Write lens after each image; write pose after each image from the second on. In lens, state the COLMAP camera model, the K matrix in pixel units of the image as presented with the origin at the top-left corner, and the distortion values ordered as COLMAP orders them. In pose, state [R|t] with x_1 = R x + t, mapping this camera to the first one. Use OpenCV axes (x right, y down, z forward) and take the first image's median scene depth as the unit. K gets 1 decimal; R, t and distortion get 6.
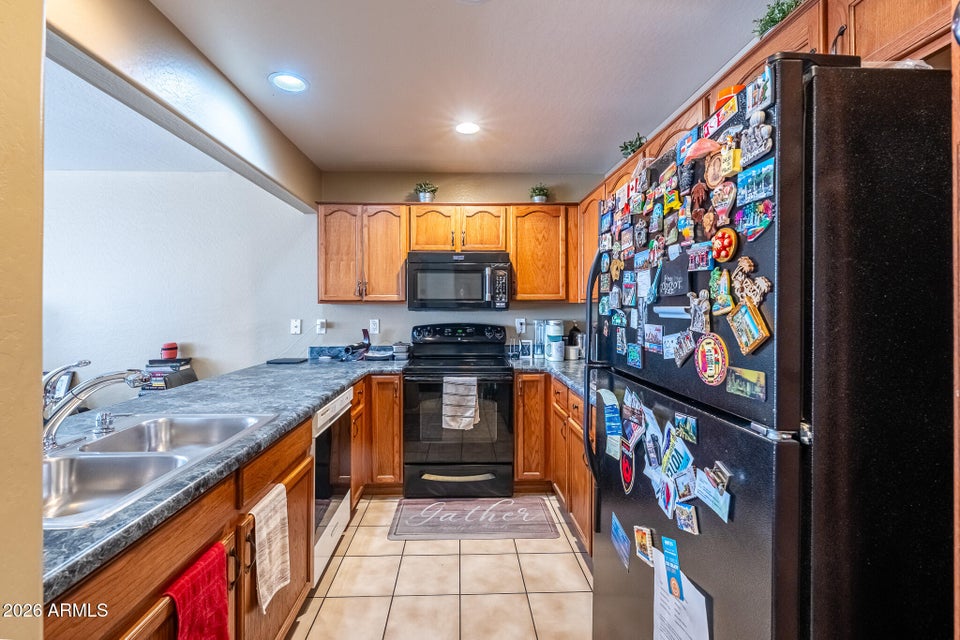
lens RADIAL K [[413.4, 0, 472.9], [0, 413.4, 305.5], [0, 0, 1]] dist [0.001887, -0.000524]
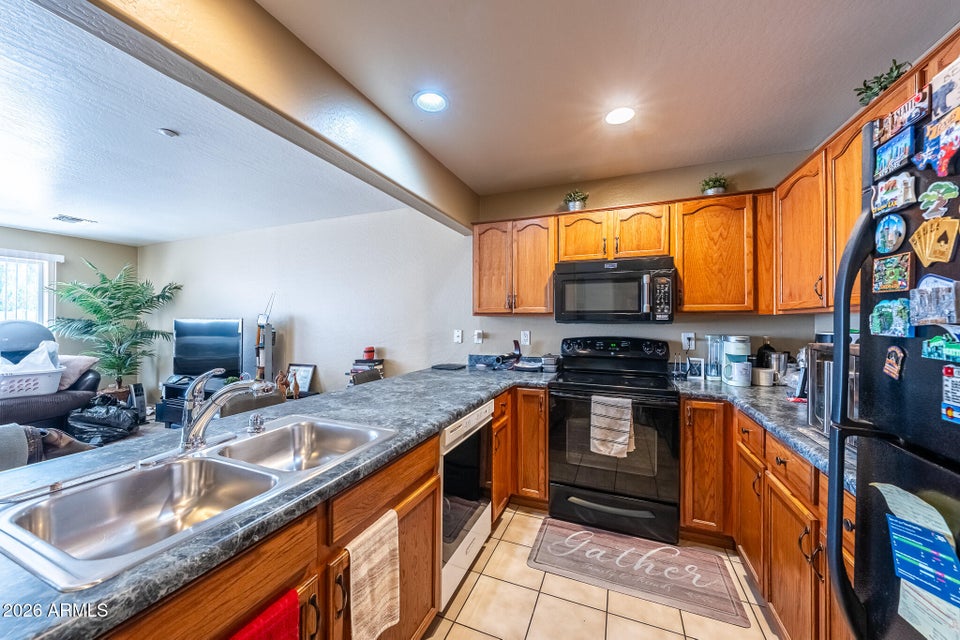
lens RADIAL K [[349.2, 0, 477.4], [0, 349.2, 317.8], [0, 0, 1]] dist [-0.002240, -0.000259]
pose [[0.912350, 0.000995, -0.409410, 0.014527], [-0.001118, 0.999999, -0.000061, 0.000462], [0.409409, 0.000514, 0.912351, 0.194372]]
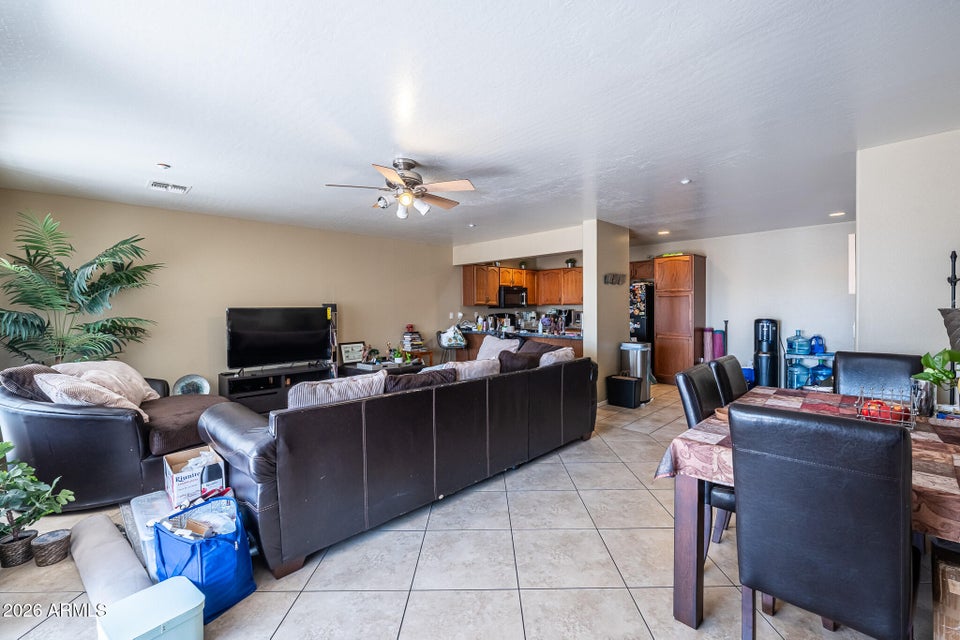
lens RADIAL K [[413.4, 0, 481.8], [0, 413.4, 316.4], [0, 0, 1]] dist [0.001887, -0.000524]
pose [[0.726185, -0.019285, 0.687229, -2.398695], [0.002028, 0.999662, 0.025909, -0.005320], [-0.687497, -0.017421, 0.725979, -0.966294]]
